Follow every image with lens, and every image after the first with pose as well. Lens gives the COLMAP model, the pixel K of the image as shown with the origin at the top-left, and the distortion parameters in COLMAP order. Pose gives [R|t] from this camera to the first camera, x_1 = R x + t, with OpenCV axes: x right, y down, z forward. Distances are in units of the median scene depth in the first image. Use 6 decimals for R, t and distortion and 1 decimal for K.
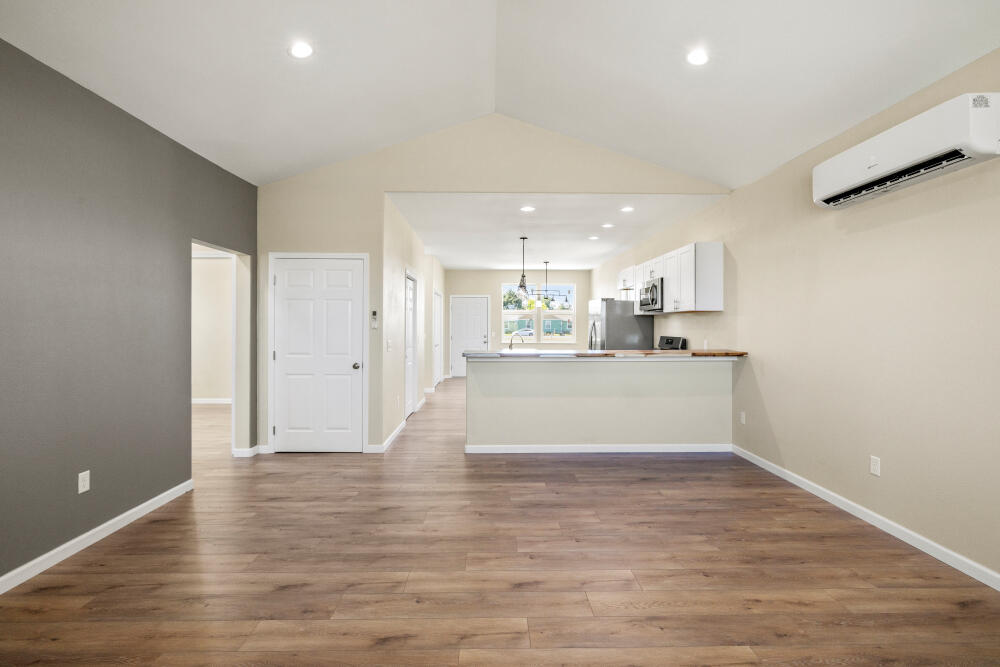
lens RADIAL K [[486.0, 0, 499.9], [0, 486.0, 318.9], [0, 0, 1]] dist [0.000951, 0.000591]
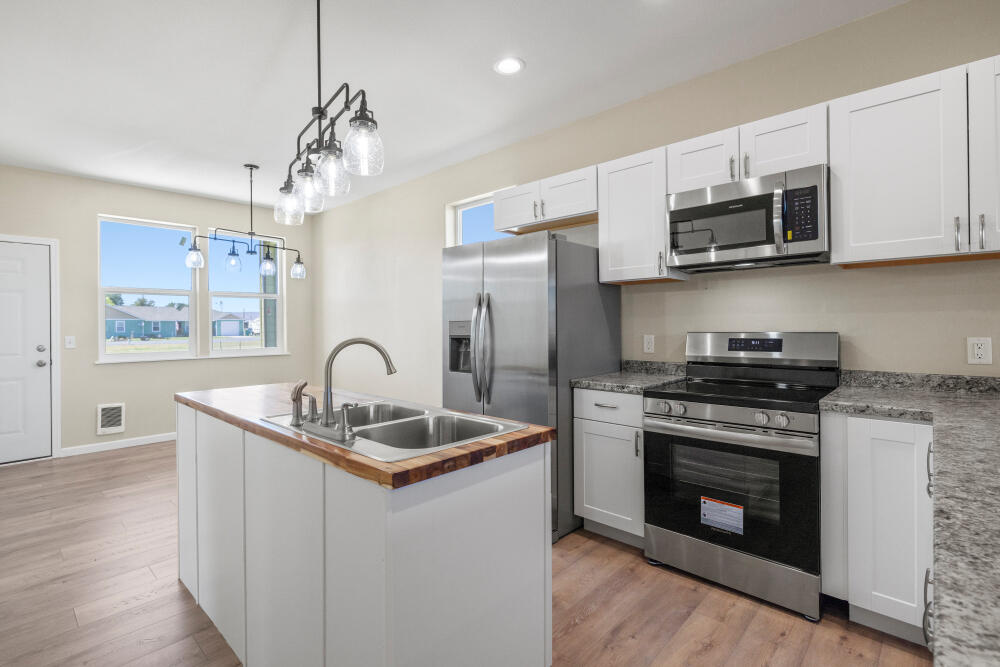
lens RADIAL K [[486.0, 0, 499.9], [0, 486.0, 318.9], [0, 0, 1]] dist [0.000951, 0.000591]
pose [[0.705097, -0.002814, 0.709105, -0.047177], [0.003537, 0.999994, 0.000451, 0.014341], [-0.709102, 0.002190, 0.705102, 0.483652]]
